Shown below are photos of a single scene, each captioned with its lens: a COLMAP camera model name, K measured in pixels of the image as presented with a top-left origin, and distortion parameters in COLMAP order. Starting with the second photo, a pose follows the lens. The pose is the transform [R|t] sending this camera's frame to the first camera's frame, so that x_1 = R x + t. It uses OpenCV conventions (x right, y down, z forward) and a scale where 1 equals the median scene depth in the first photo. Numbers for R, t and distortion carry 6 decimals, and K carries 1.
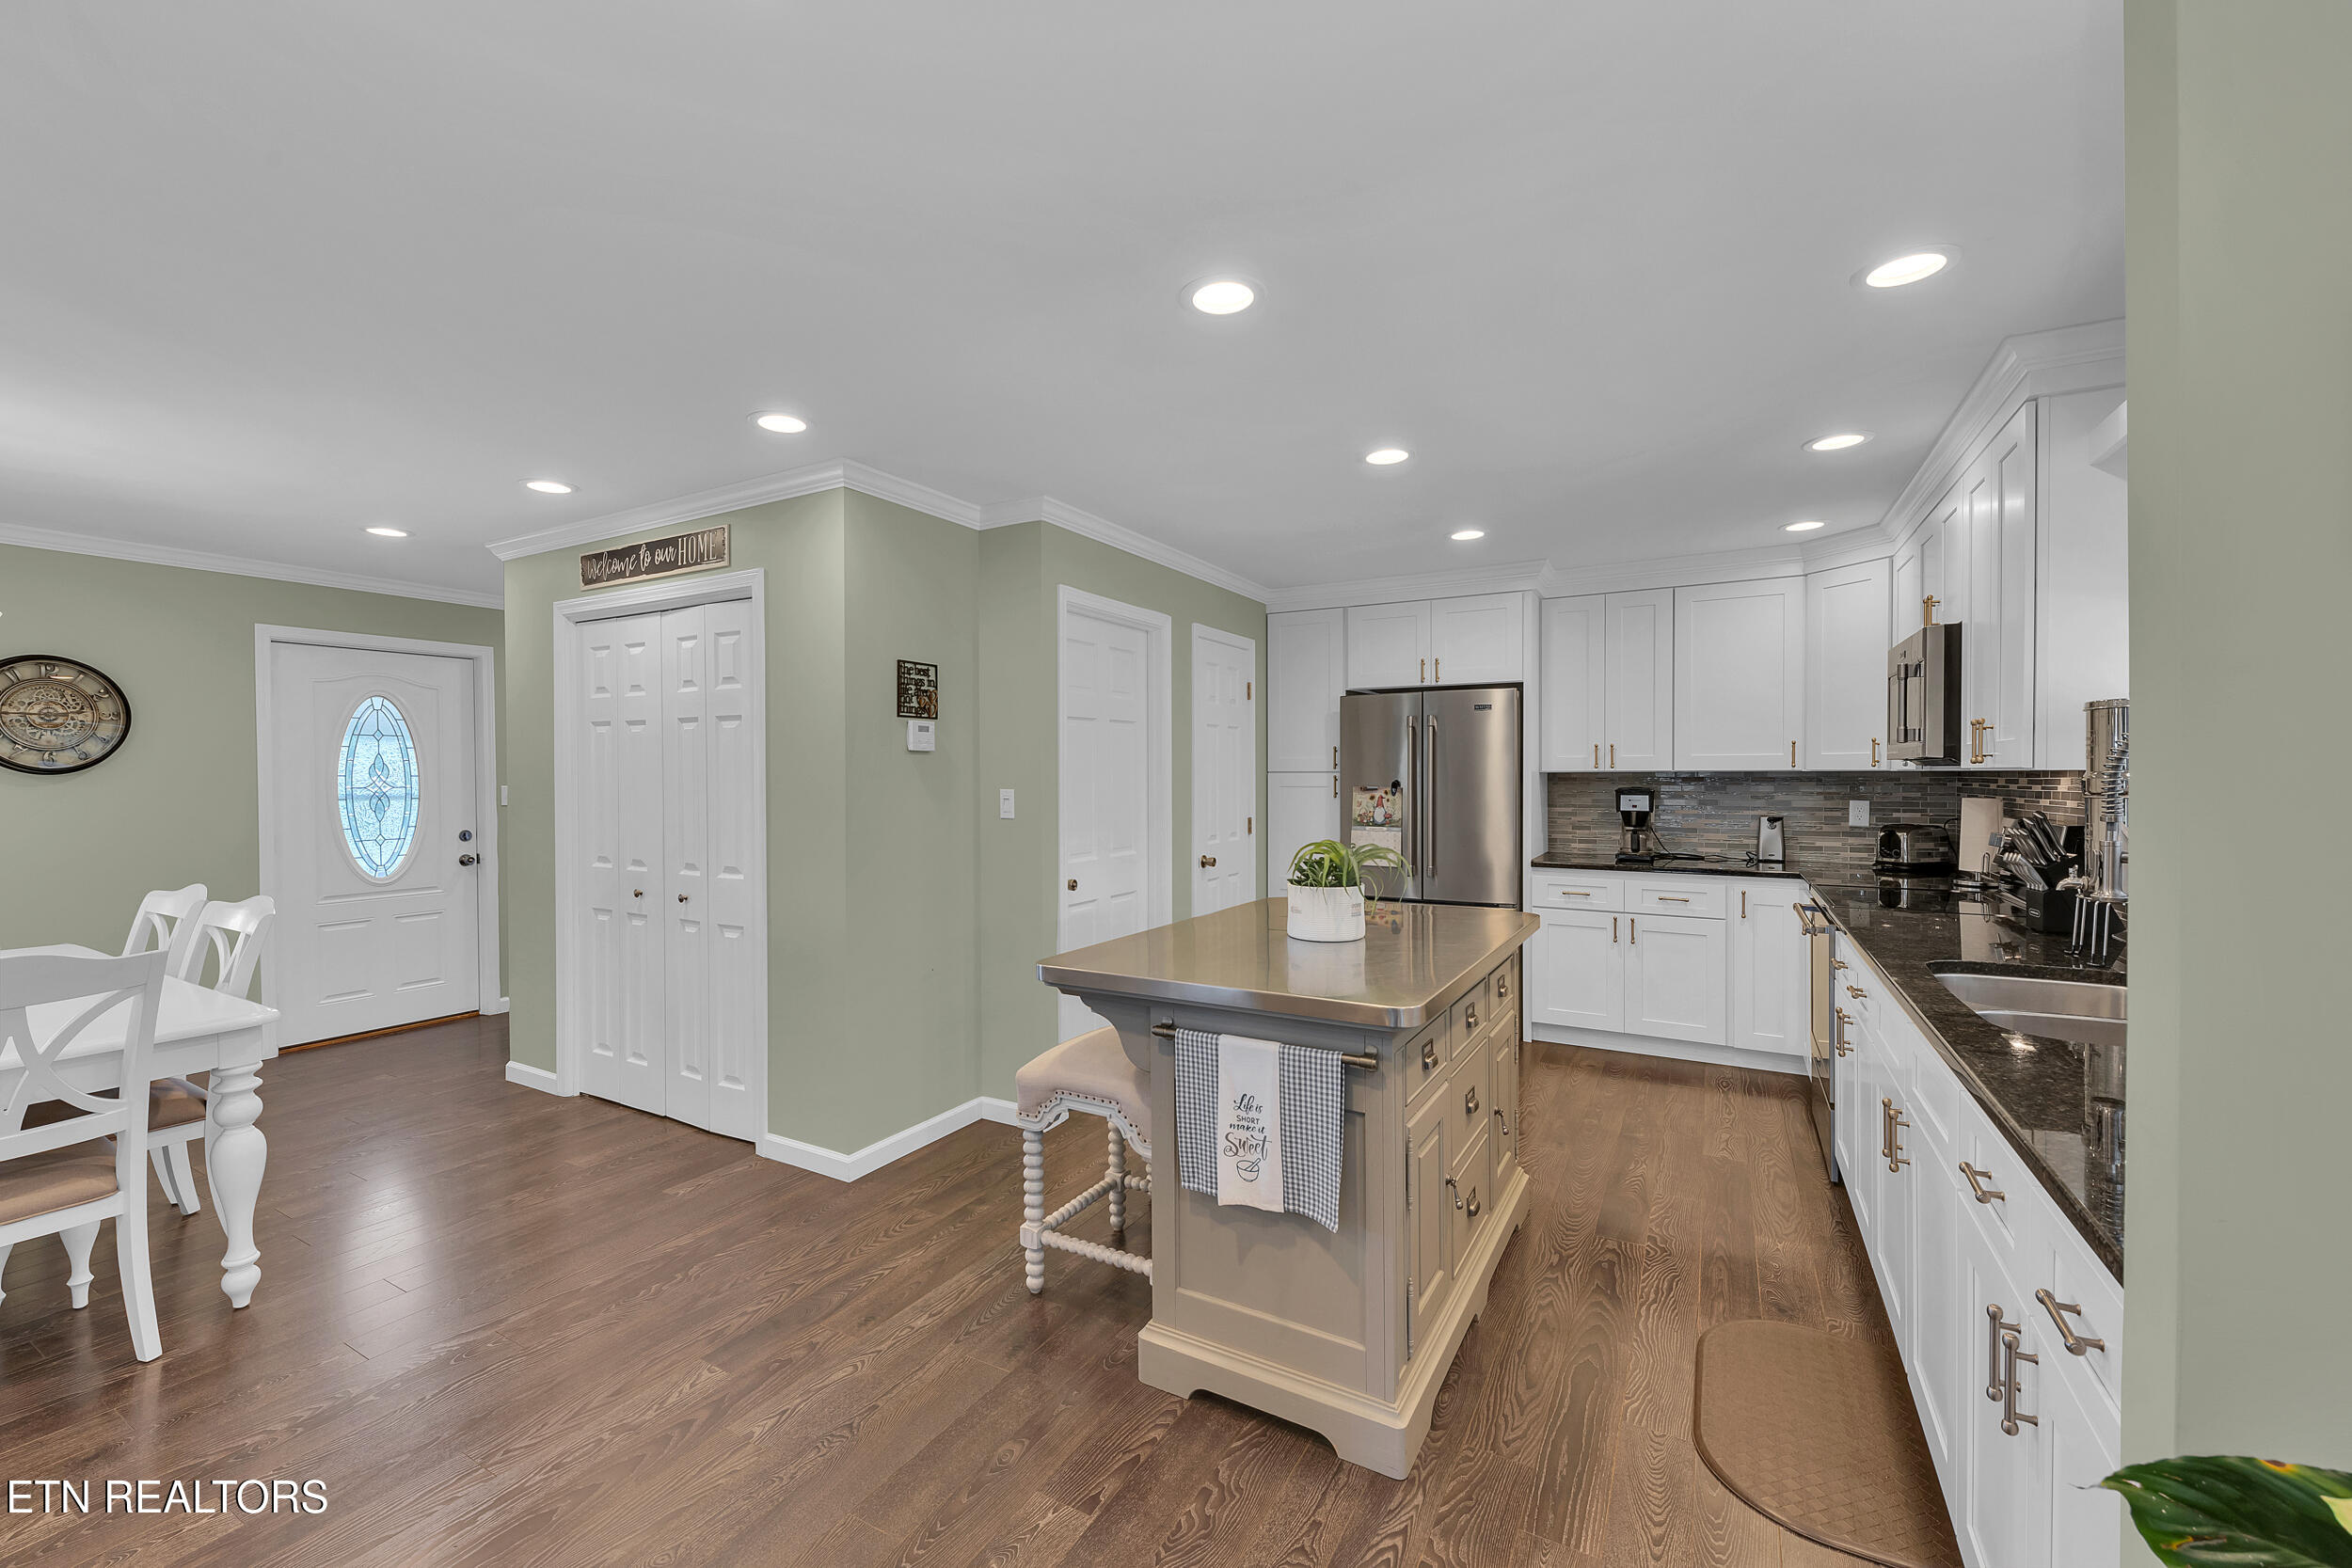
lens RADIAL K [[1010.3, 0, 1188.0], [0, 1010.3, 775.0], [0, 0, 1]] dist [0.031041, -0.015001]
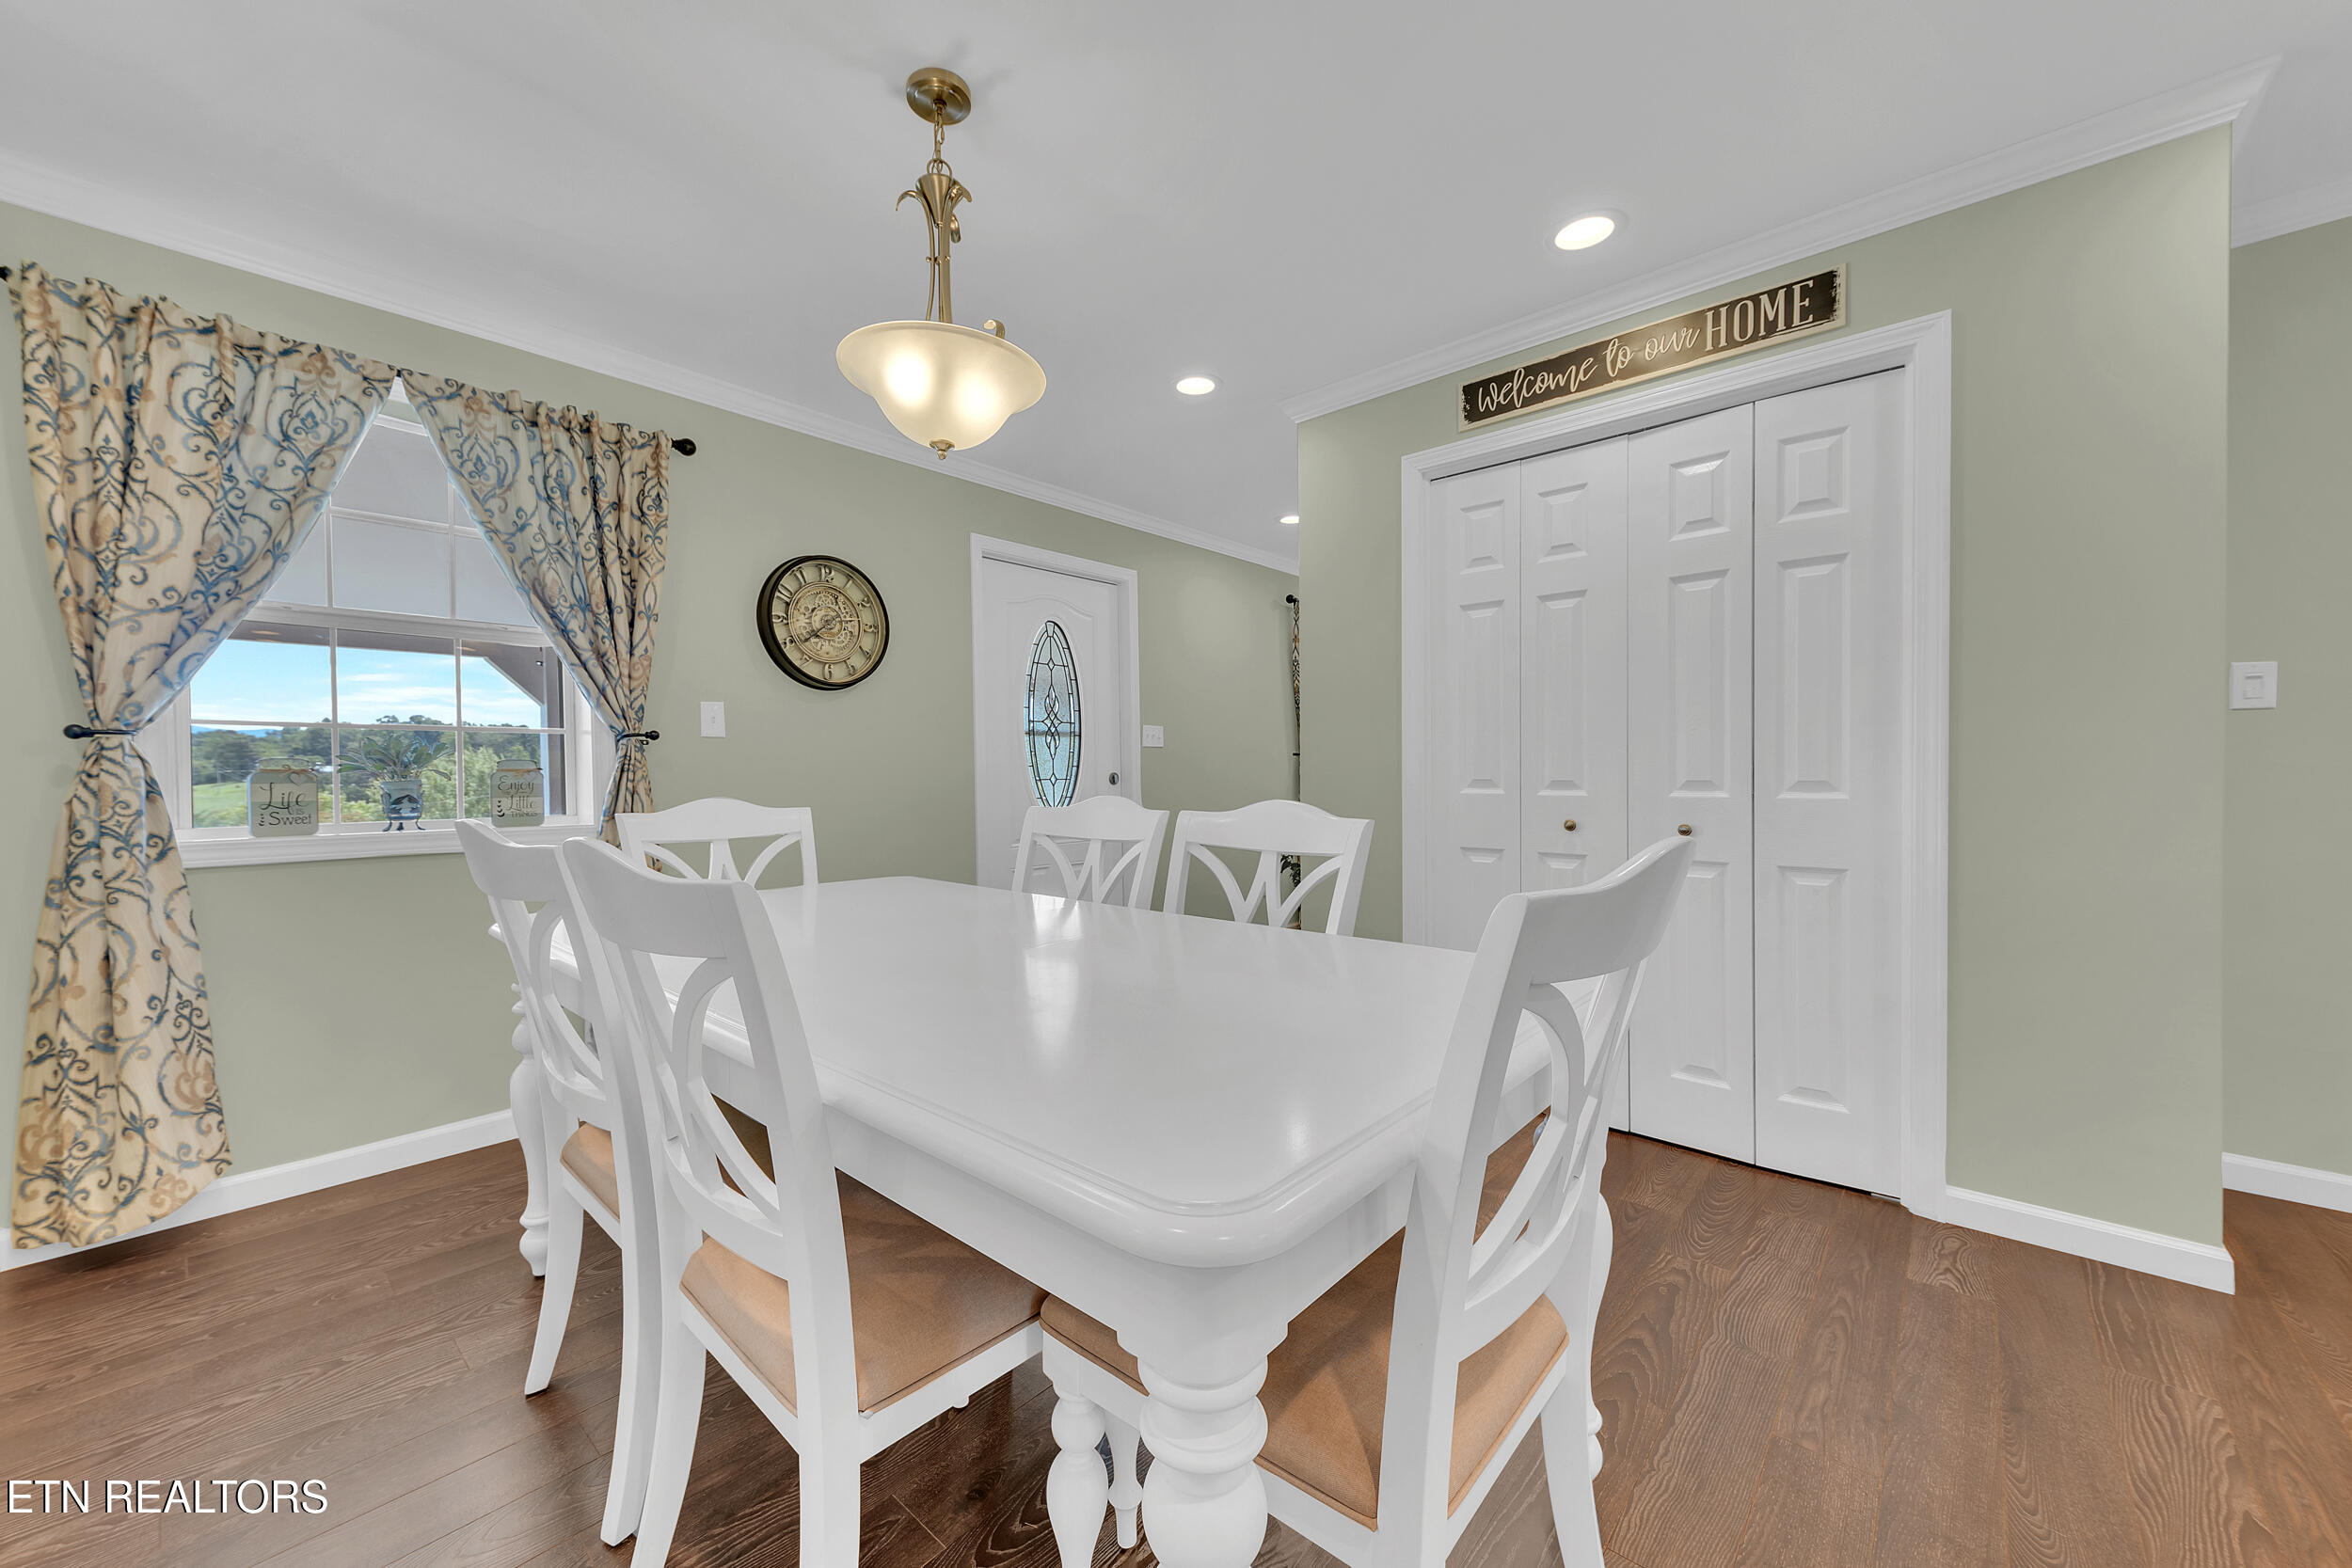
lens RADIAL K [[874.1, 0, 1115.5], [0, 874.1, 781.9], [0, 0, 1]] dist [0.019734, -0.008464]
pose [[0.979790, -0.001972, -0.200021, -0.757368], [0.001866, 0.999998, -0.000722, 0.086949], [0.200022, 0.000334, 0.979791, 0.318915]]
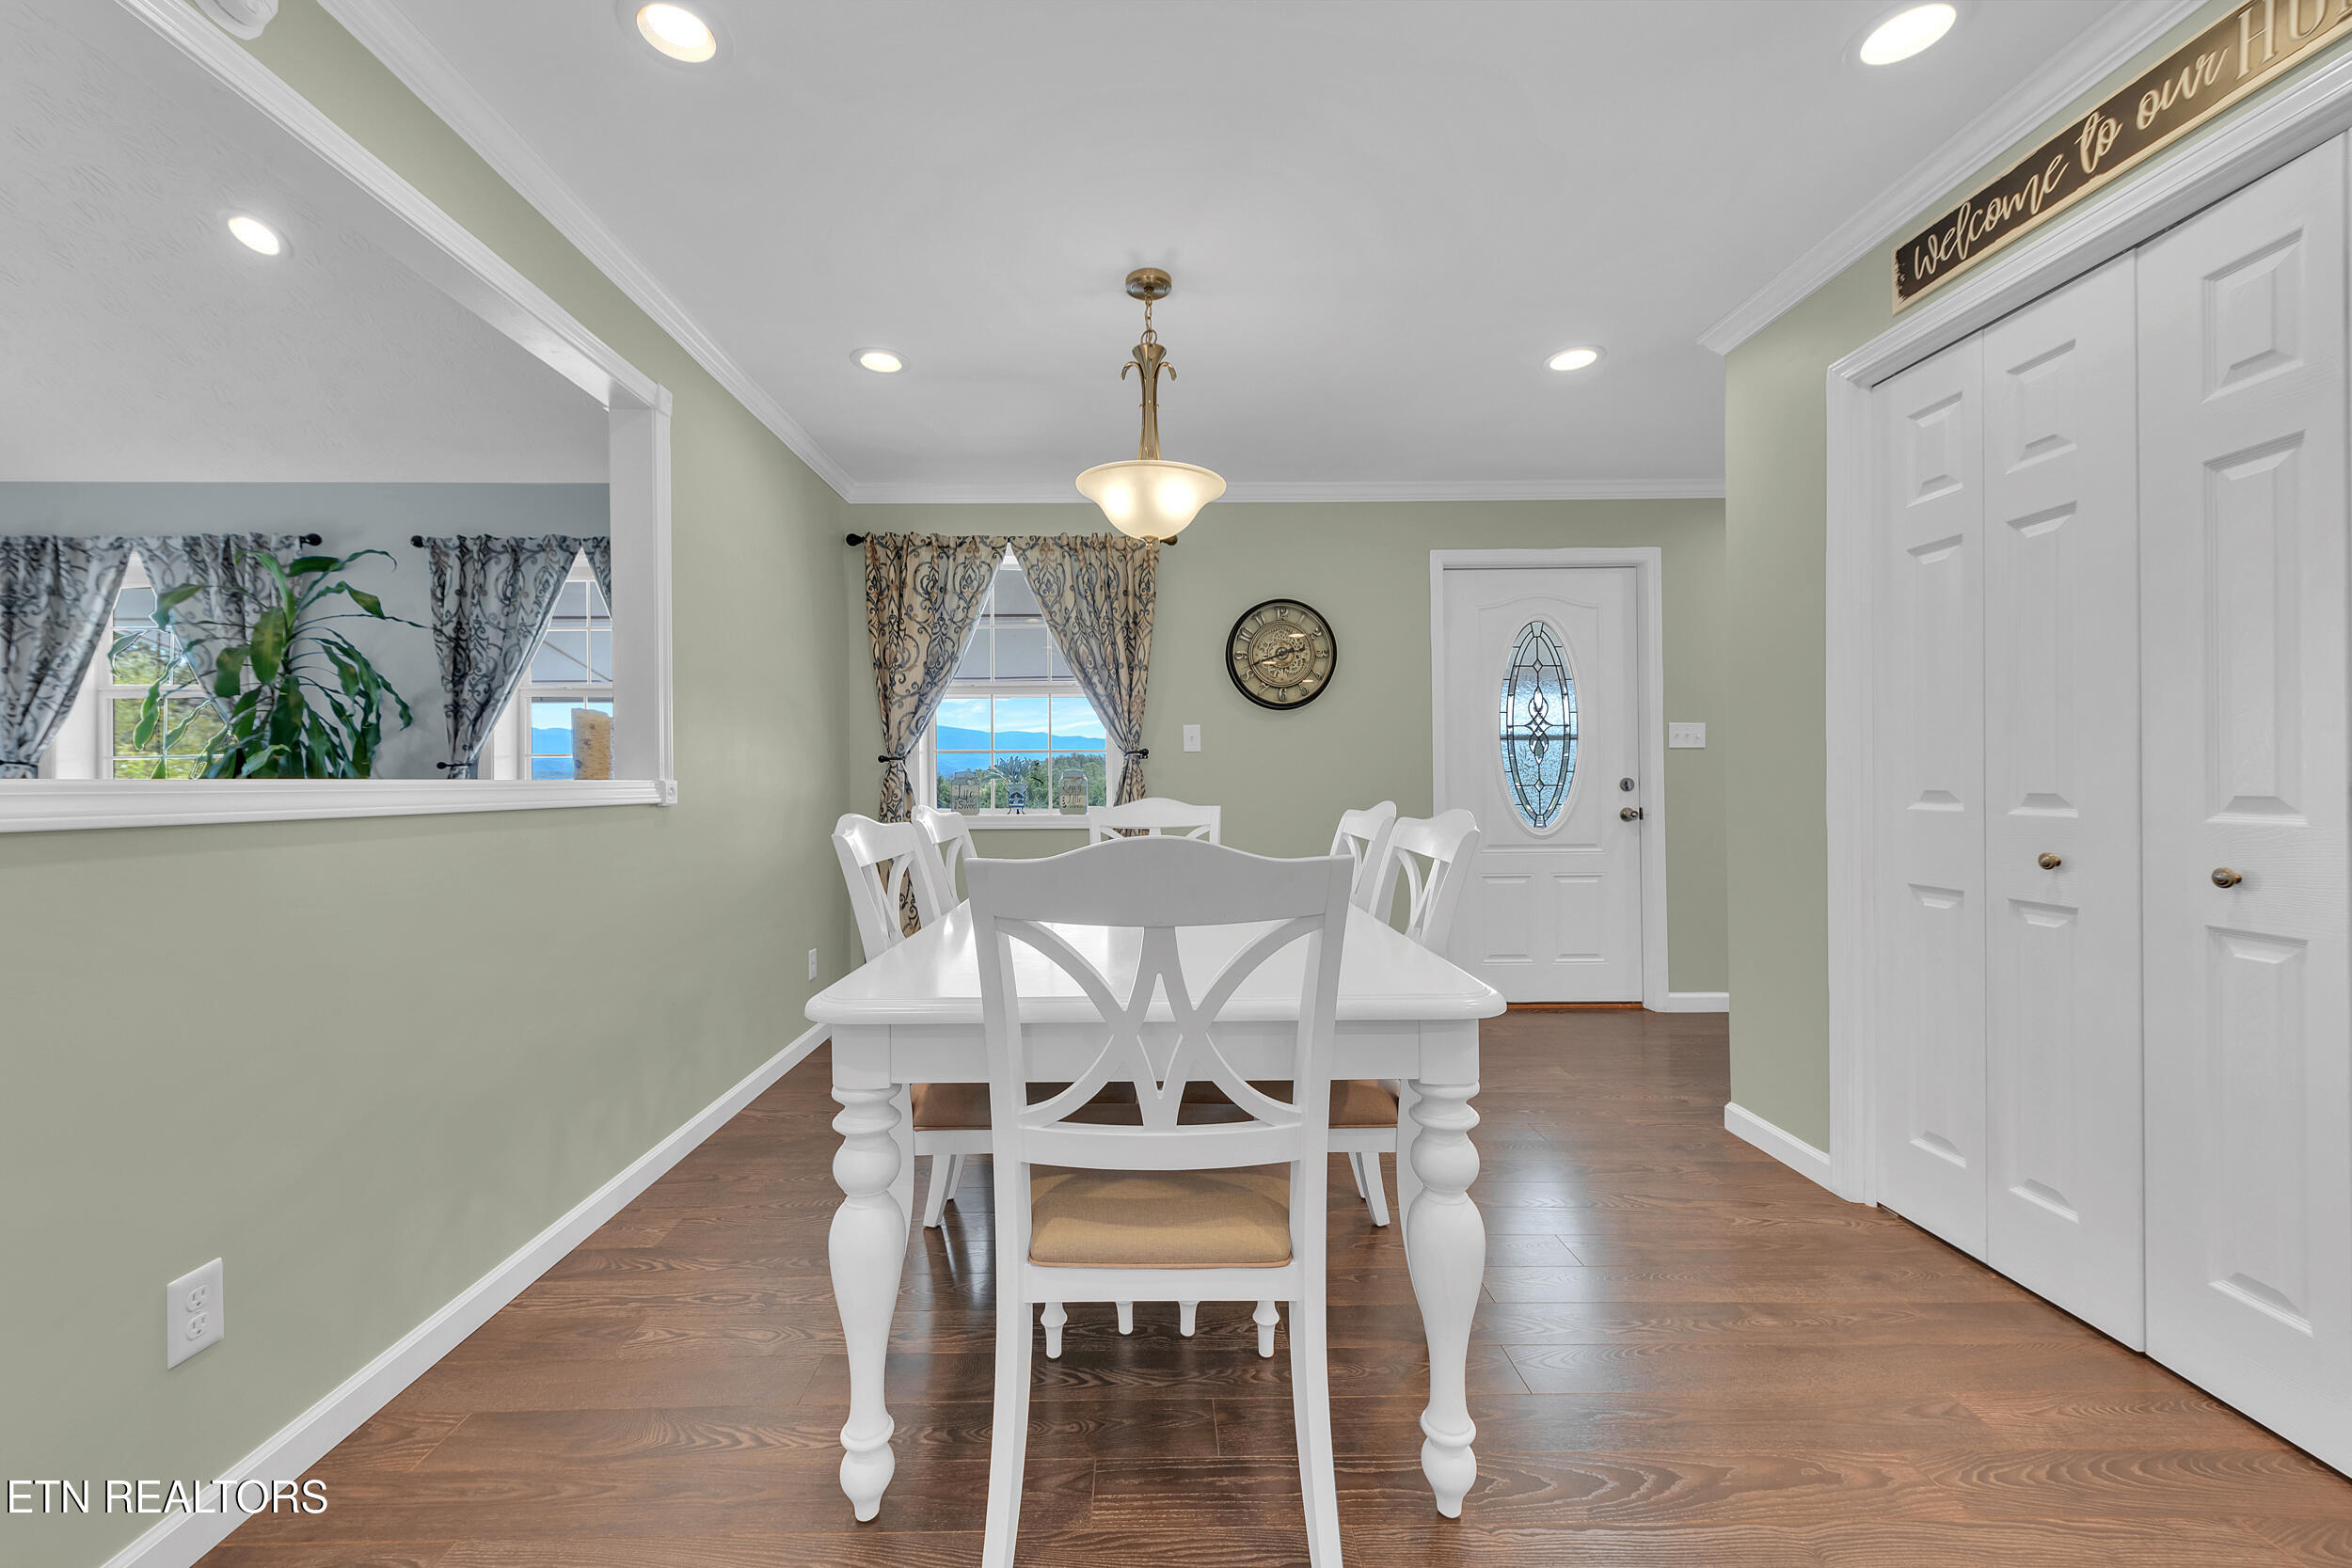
lens RADIAL K [[888.8, 0, 1151.4], [0, 888.8, 779.5], [0, 0, 1]] dist [0.020509, -0.008707]
pose [[0.524014, -0.001180, -0.851709, -0.410387], [-0.006011, 0.999969, -0.005083, 0.083995], [0.851688, 0.007783, 0.523991, 0.418927]]
